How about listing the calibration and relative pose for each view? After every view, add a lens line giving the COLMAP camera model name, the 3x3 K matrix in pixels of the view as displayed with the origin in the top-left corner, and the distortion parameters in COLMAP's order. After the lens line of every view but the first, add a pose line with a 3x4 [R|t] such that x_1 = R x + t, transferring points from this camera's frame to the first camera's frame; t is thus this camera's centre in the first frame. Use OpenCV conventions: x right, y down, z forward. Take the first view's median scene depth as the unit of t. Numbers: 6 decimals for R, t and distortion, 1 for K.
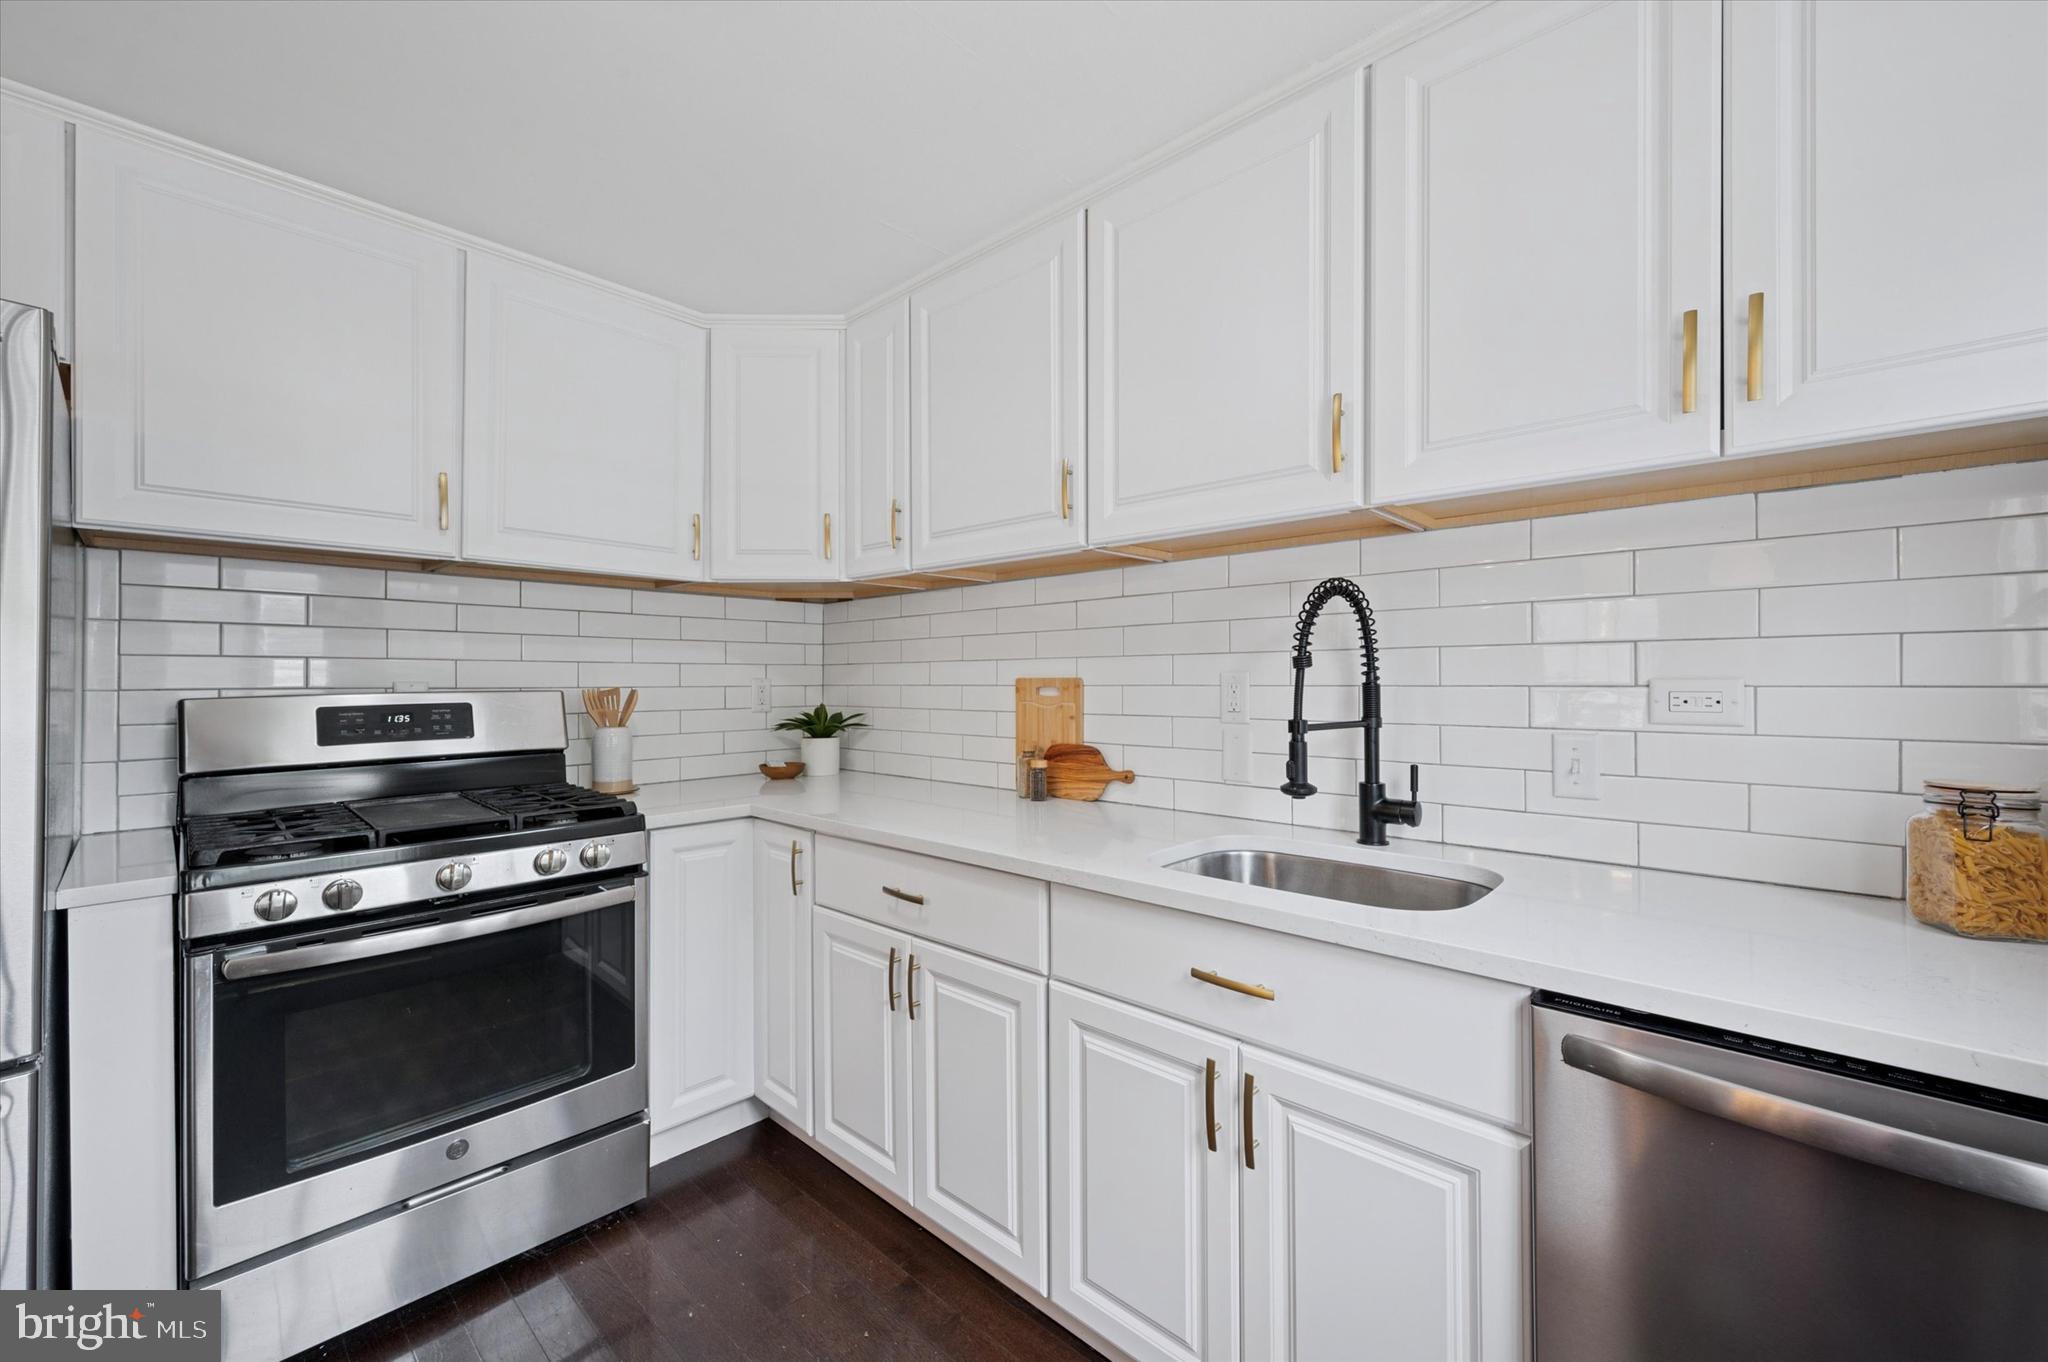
lens RADIAL K [[819.9, 0, 1024.0], [0, 819.9, 681.0], [0, 0, 1]] dist [0.001564, 0.000099]
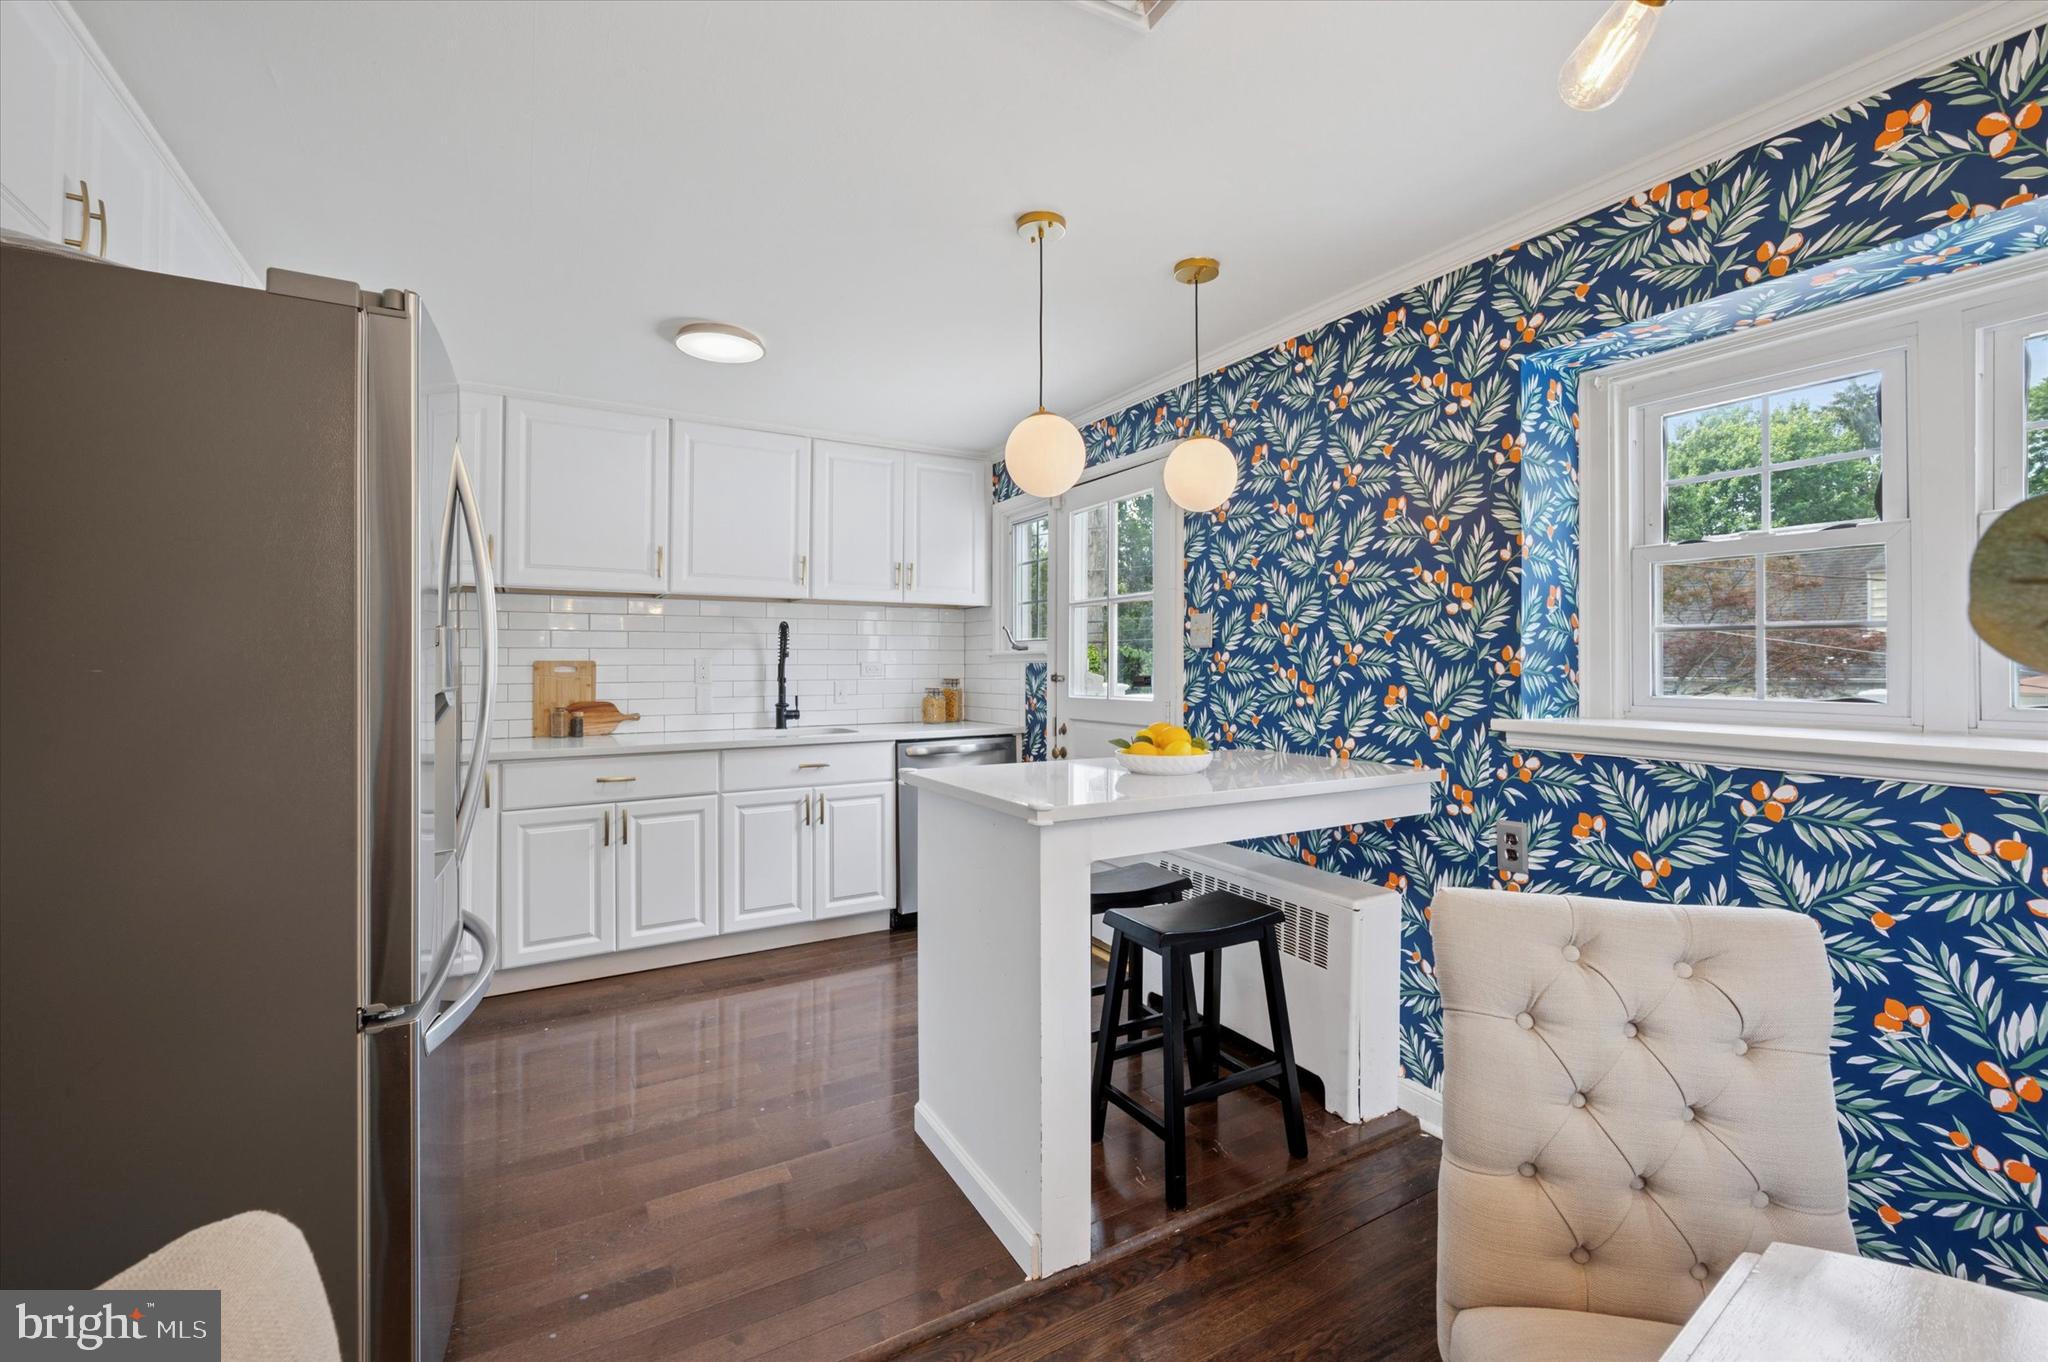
lens RADIAL K [[868.2, 0, 1024.0], [0, 868.2, 681.0], [0, 0, 1]] dist [-0.000158, -0.000010]
pose [[0.289860, -0.011382, 0.957001, -1.555553], [0.004796, 0.999934, 0.010440, 0.026035], [-0.957057, 0.001564, 0.289895, -0.377918]]
